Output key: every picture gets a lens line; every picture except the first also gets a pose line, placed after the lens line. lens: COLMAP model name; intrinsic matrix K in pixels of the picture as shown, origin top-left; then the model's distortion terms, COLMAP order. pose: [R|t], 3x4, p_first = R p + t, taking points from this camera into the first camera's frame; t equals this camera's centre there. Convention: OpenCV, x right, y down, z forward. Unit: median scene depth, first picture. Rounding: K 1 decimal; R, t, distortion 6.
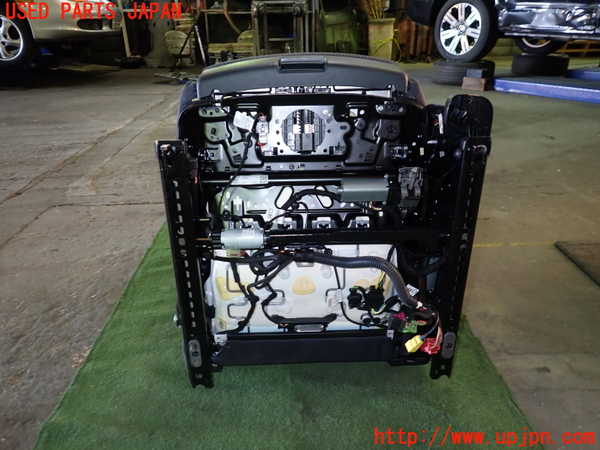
lens RADIAL K [[445.5, 0, 301.0], [0, 445.5, 226.5], [0, 0, 1]] dist [-0.002013, -0.011990]
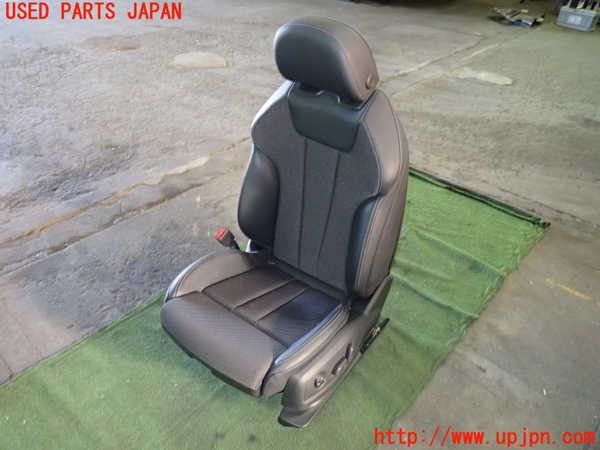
lens RADIAL K [[445.5, 0, 301.2], [0, 445.5, 225.0], [0, 0, 1]] dist [-0.002013, -0.011990]
pose [[0.714657, 0.441719, -0.542356, 0.139435], [-0.324339, 0.896247, 0.302566, -0.070470], [0.619734, -0.040323, 0.783776, -0.098929]]
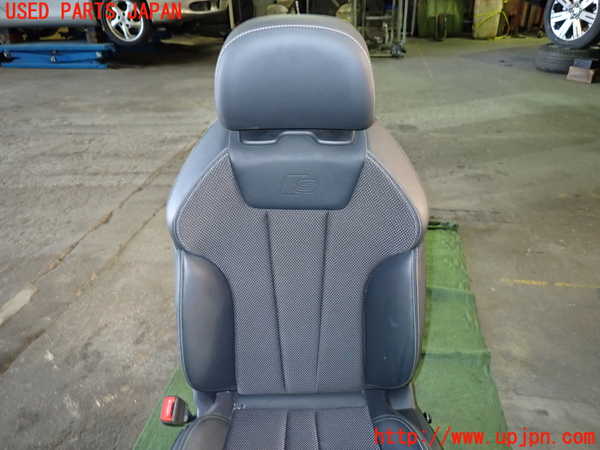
lens RADIAL K [[445.5, 0, 297.9], [0, 445.5, 223.3], [0, 0, 1]] dist [-0.002013, -0.011990]
pose [[0.976610, 0.092708, -0.194005, 0.017180], [-0.076311, 0.992981, 0.090367, -0.047804], [0.201021, -0.073449, 0.976829, -0.052007]]
